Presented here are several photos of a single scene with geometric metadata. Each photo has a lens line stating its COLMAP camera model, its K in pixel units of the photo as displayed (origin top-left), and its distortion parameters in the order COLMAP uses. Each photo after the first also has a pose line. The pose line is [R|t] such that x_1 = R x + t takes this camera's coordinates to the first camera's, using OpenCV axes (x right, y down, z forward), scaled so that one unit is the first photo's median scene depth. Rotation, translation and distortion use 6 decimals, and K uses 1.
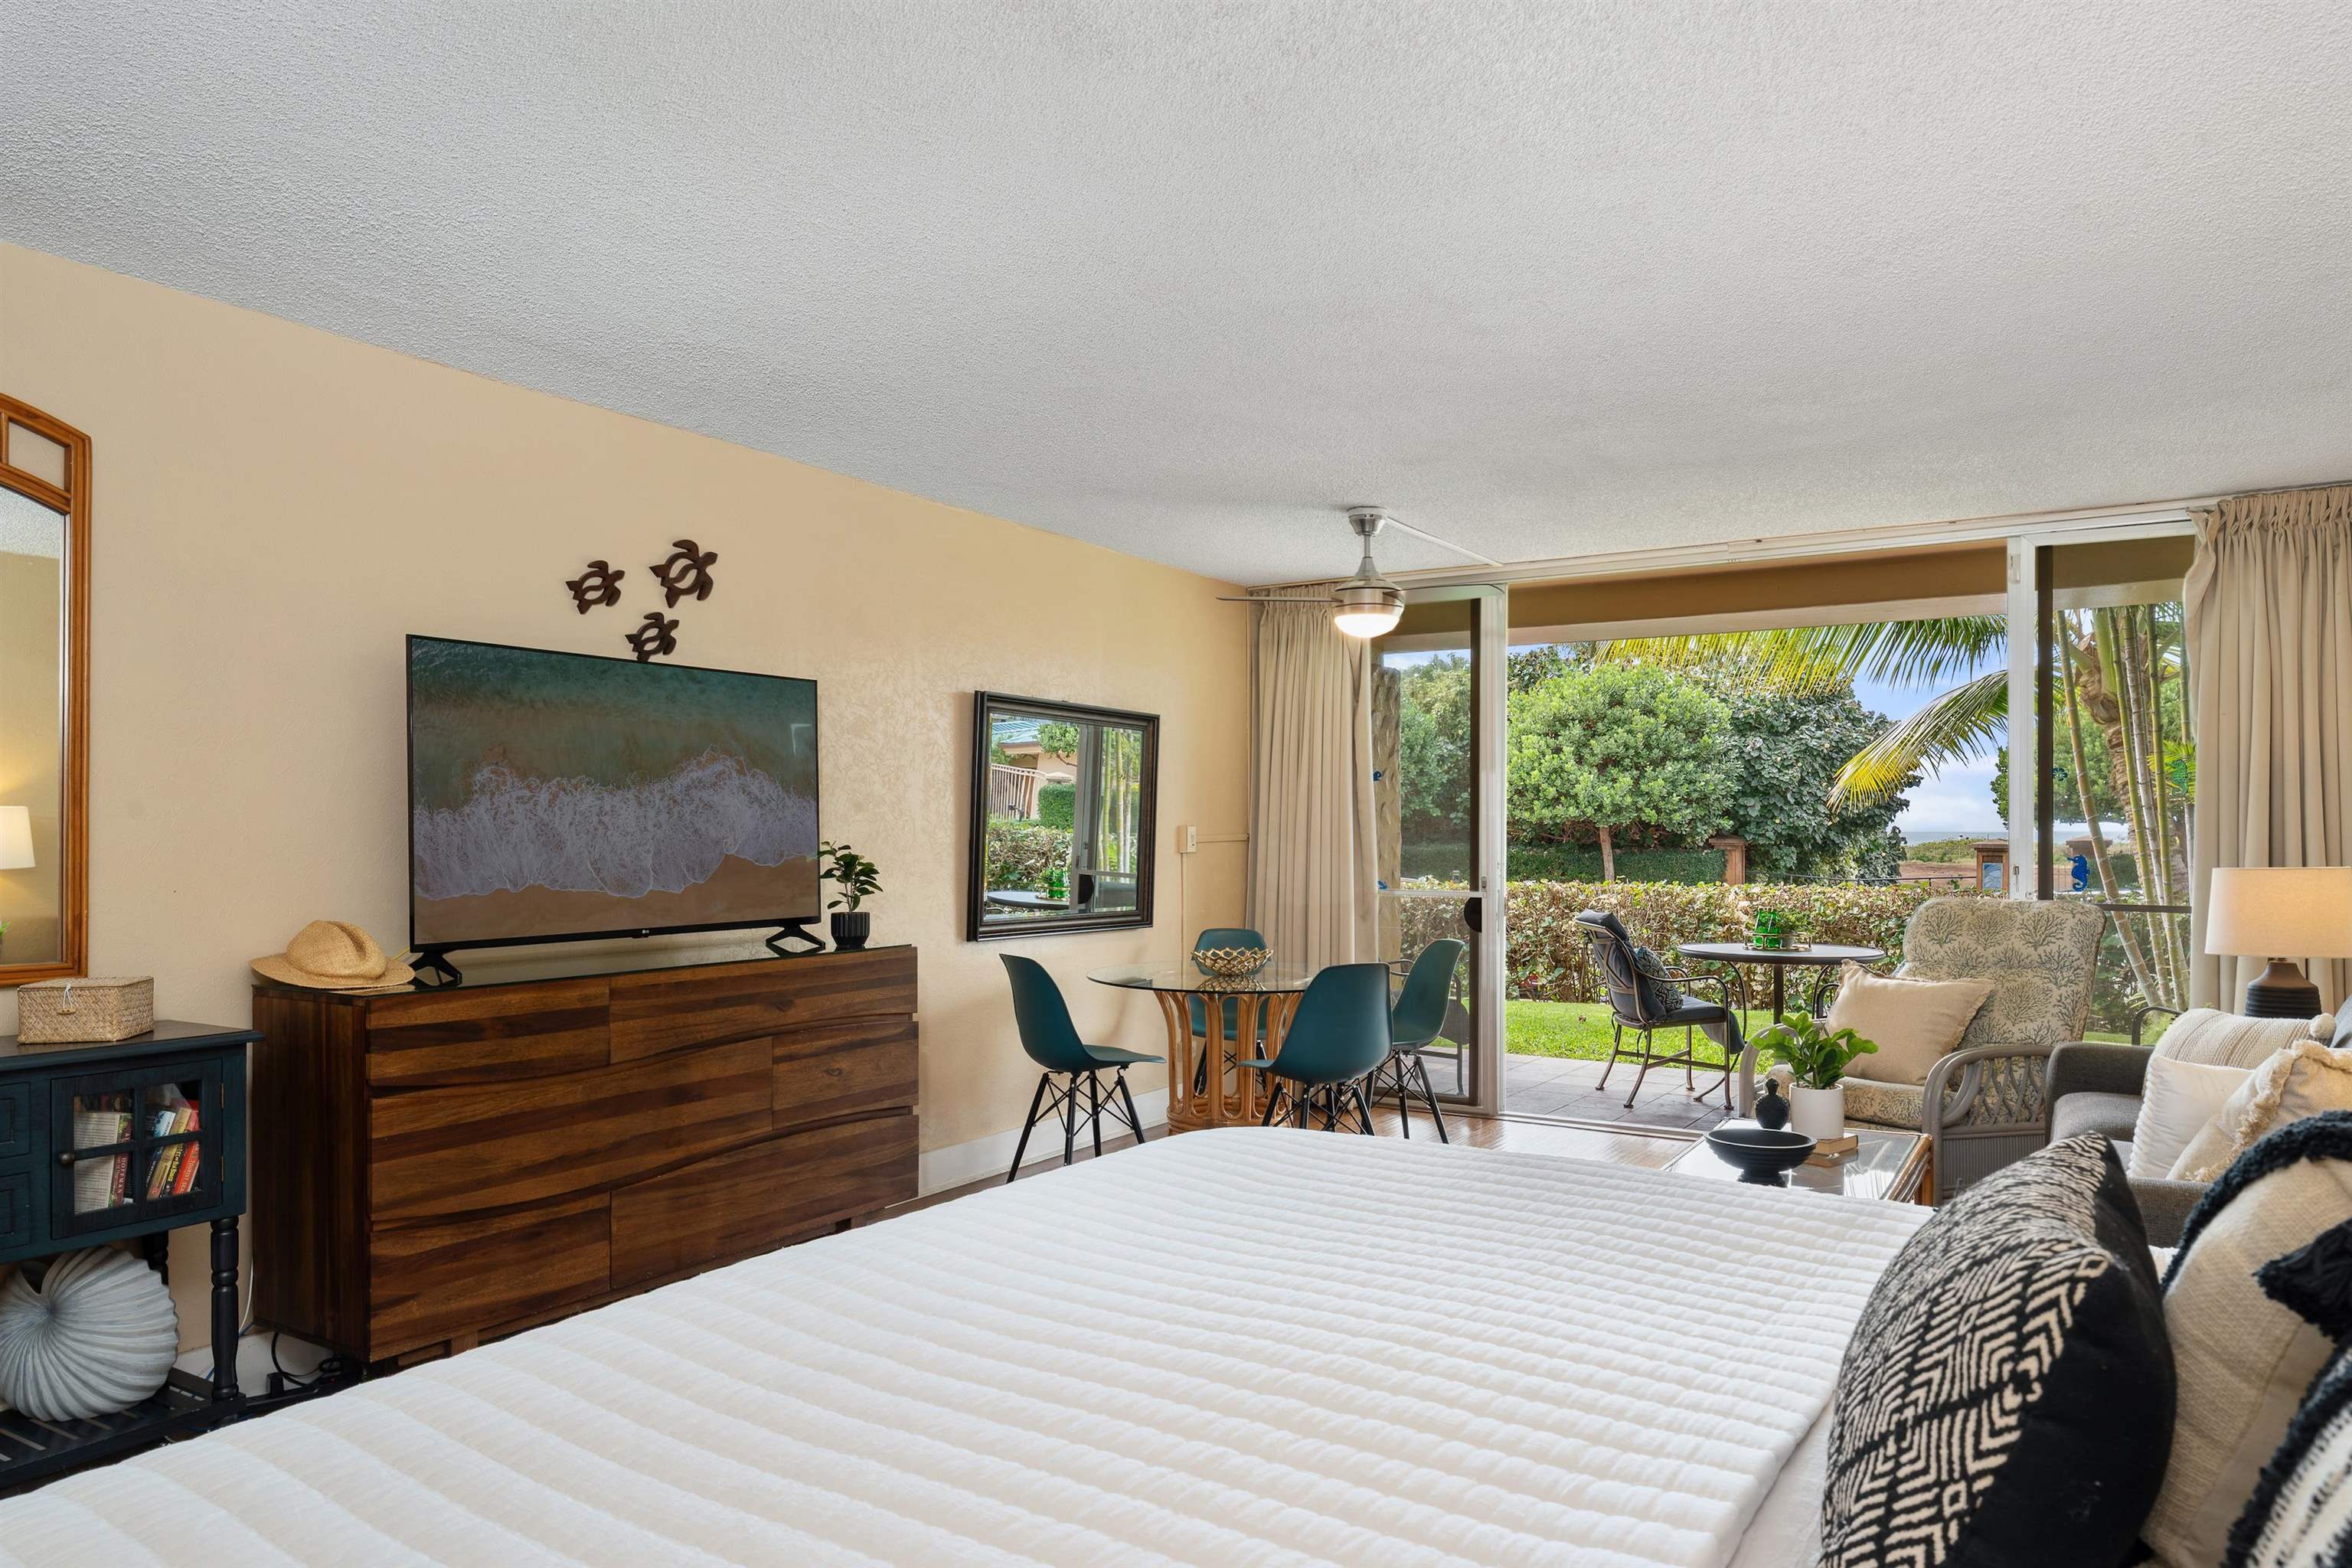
lens RADIAL K [[1504.7, 0, 1175.1], [0, 1504.7, 825.8], [0, 0, 1]] dist [0.001868, -0.000795]
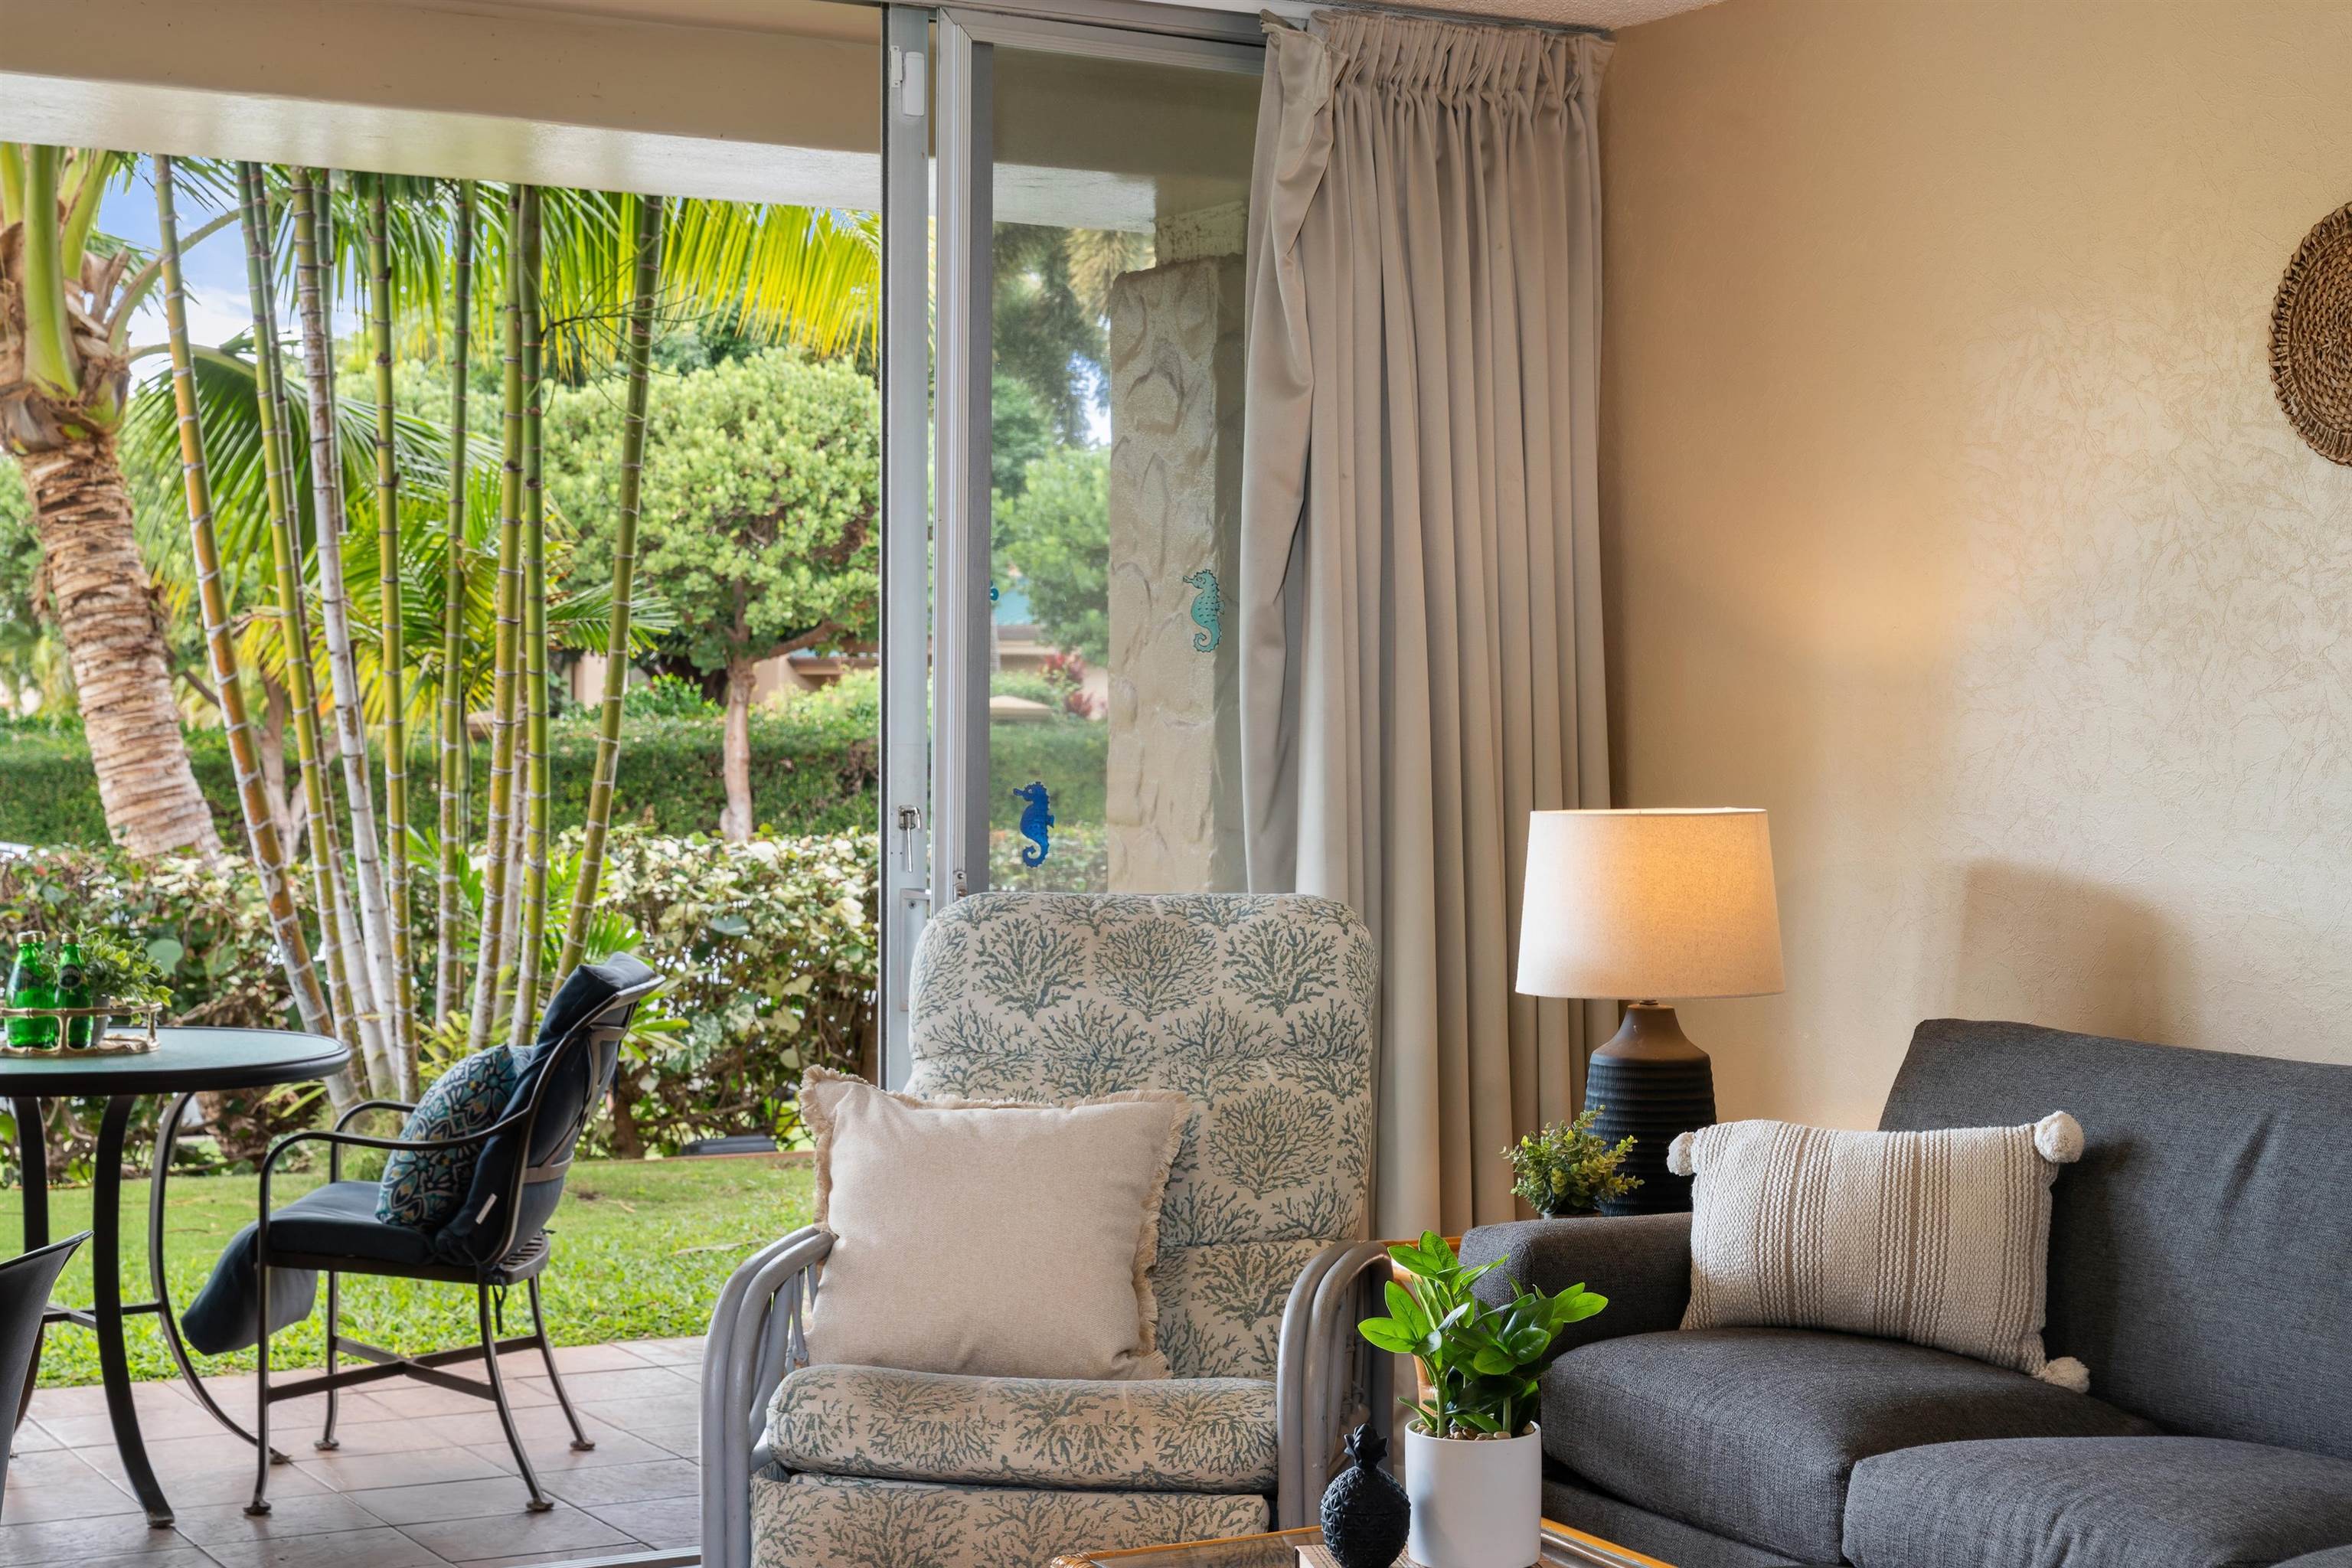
lens RADIAL K [[3668.6, 0, 1157.2], [0, 3668.6, 793.7], [0, 0, 1]] dist [0.073726, 0.000000]
pose [[0.489011, -0.015490, 0.872140, -0.304747], [-0.012887, 0.999605, 0.024980, -0.003966], [-0.872182, -0.023455, 0.488618, 0.471833]]
